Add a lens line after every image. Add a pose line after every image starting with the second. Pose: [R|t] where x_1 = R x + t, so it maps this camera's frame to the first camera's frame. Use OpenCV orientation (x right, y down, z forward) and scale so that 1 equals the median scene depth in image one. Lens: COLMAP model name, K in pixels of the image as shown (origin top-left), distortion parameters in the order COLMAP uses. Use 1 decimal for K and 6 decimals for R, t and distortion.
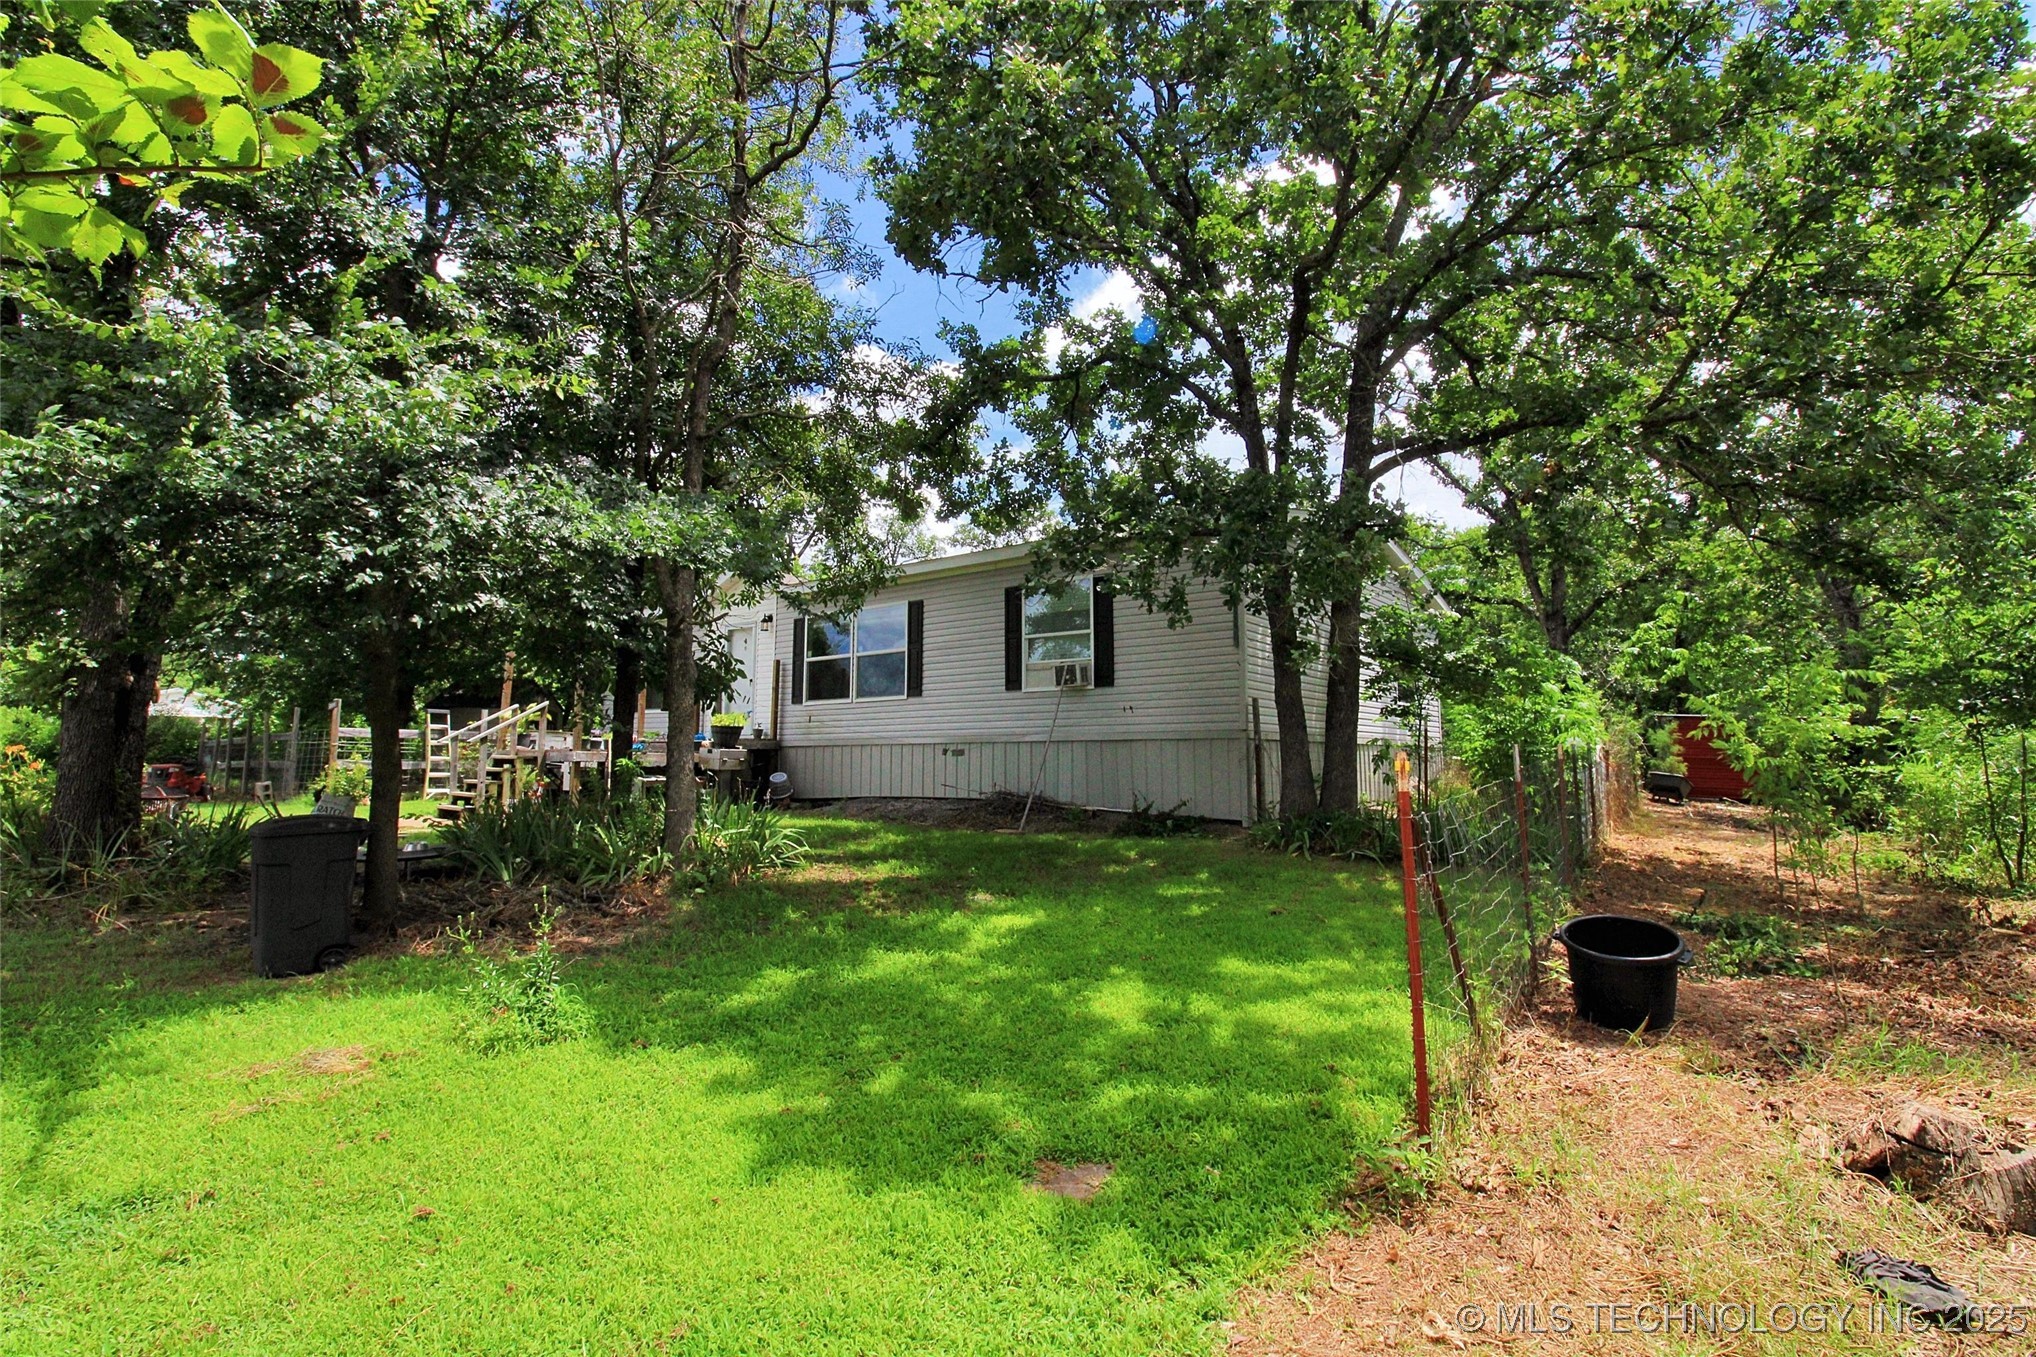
lens RADIAL K [[942.2, 0, 1018.0], [0, 942.2, 678.5], [0, 0, 1]] dist [-0.001363, -0.000275]
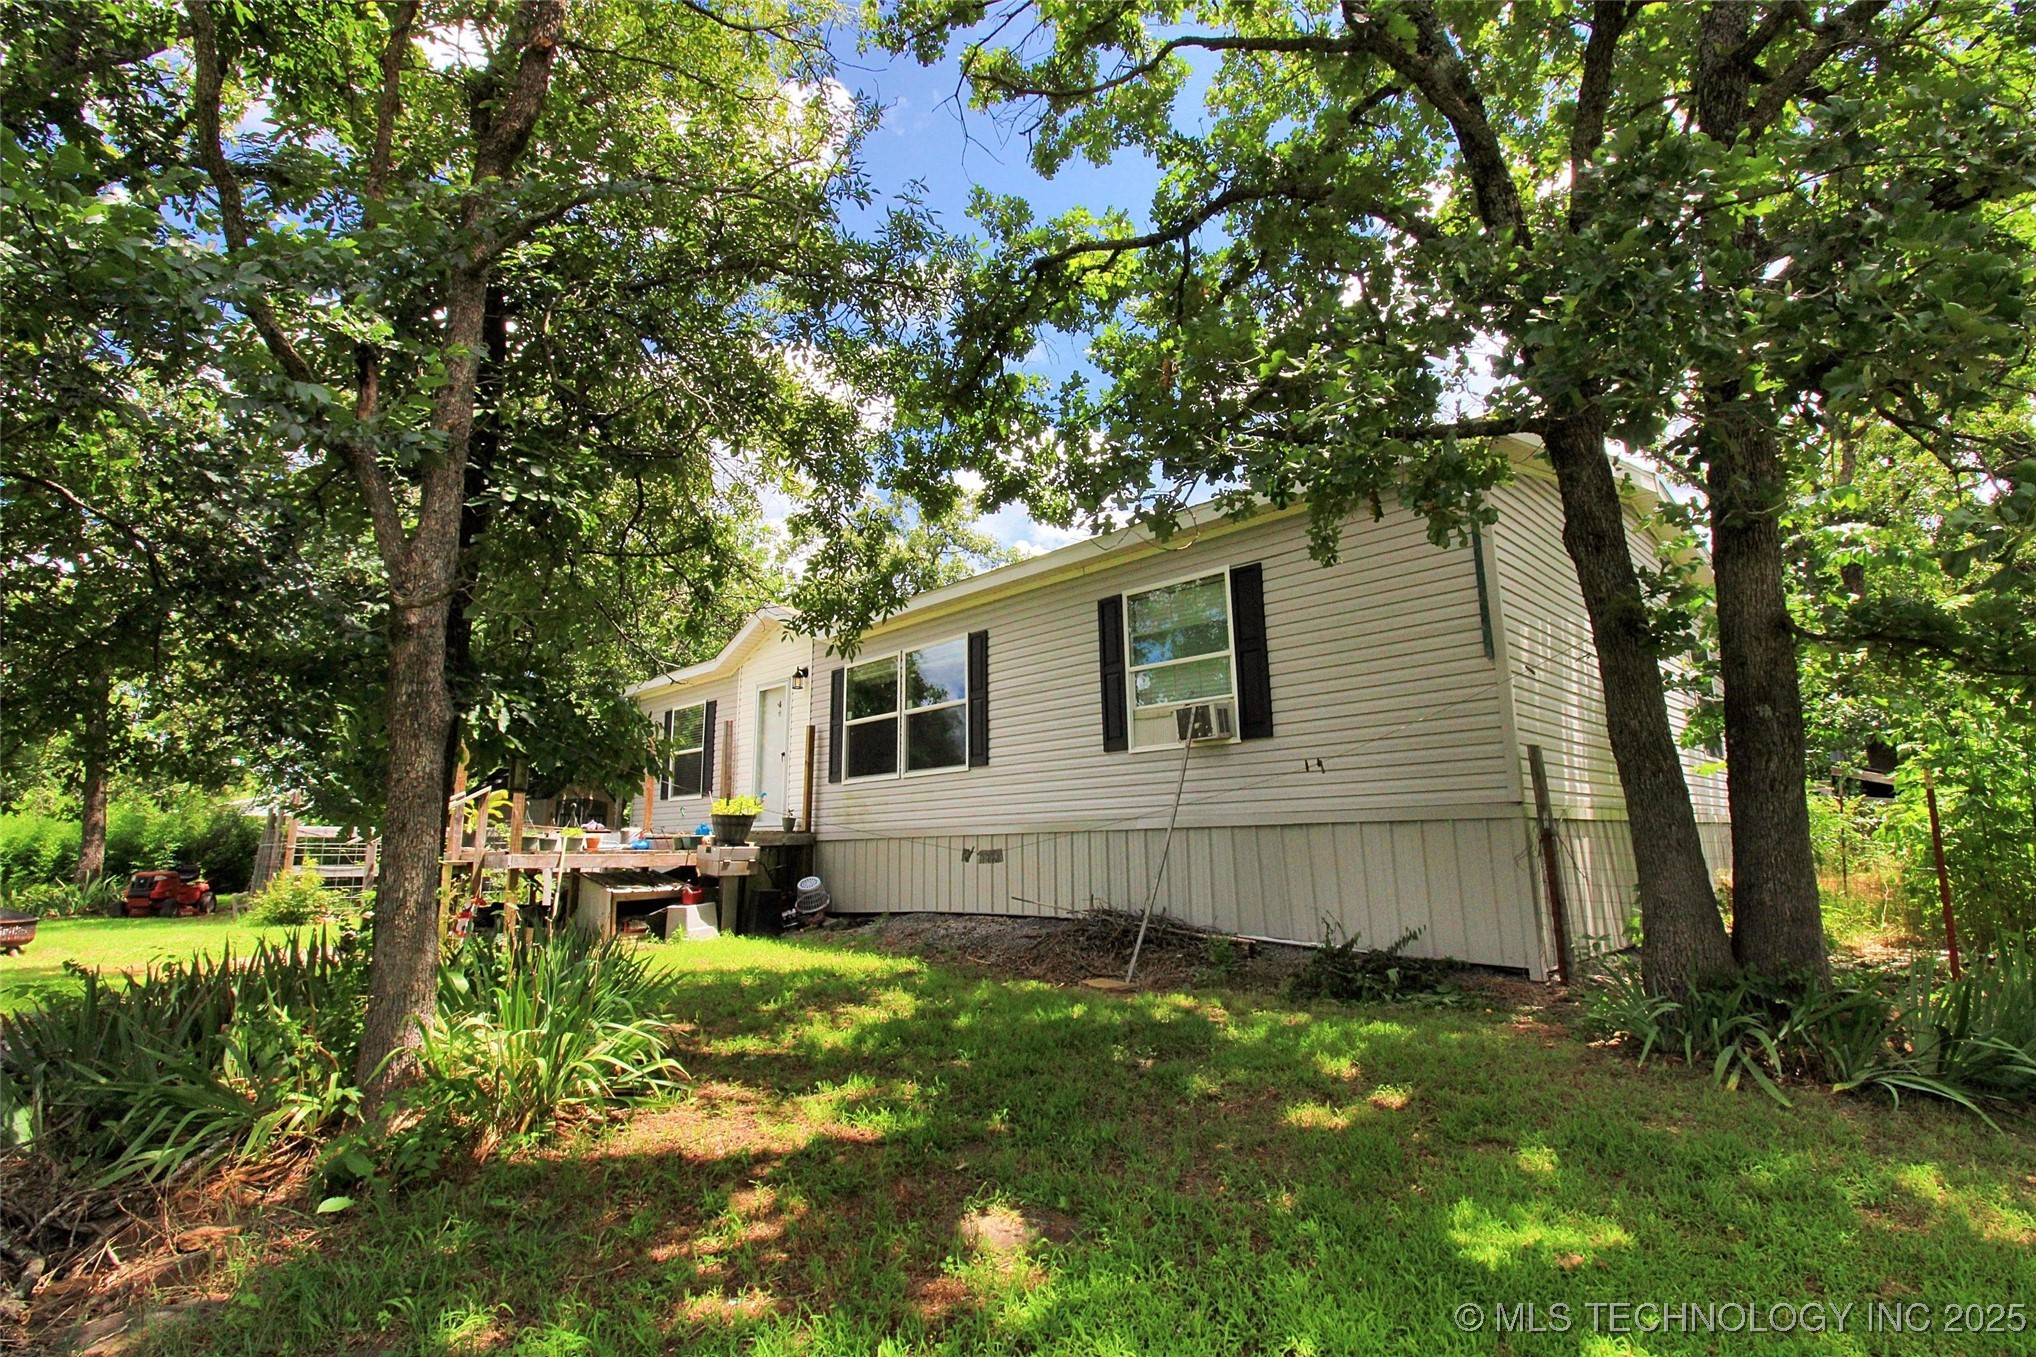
lens RADIAL K [[934.7, 0, 1015.2], [0, 934.7, 647.0], [0, 0, 1]] dist [-0.000542, -0.000118]
pose [[0.988545, -0.045925, -0.143767, 0.024118], [0.028040, 0.991880, -0.124046, 0.020355], [0.148296, 0.118594, 0.981806, 0.351730]]
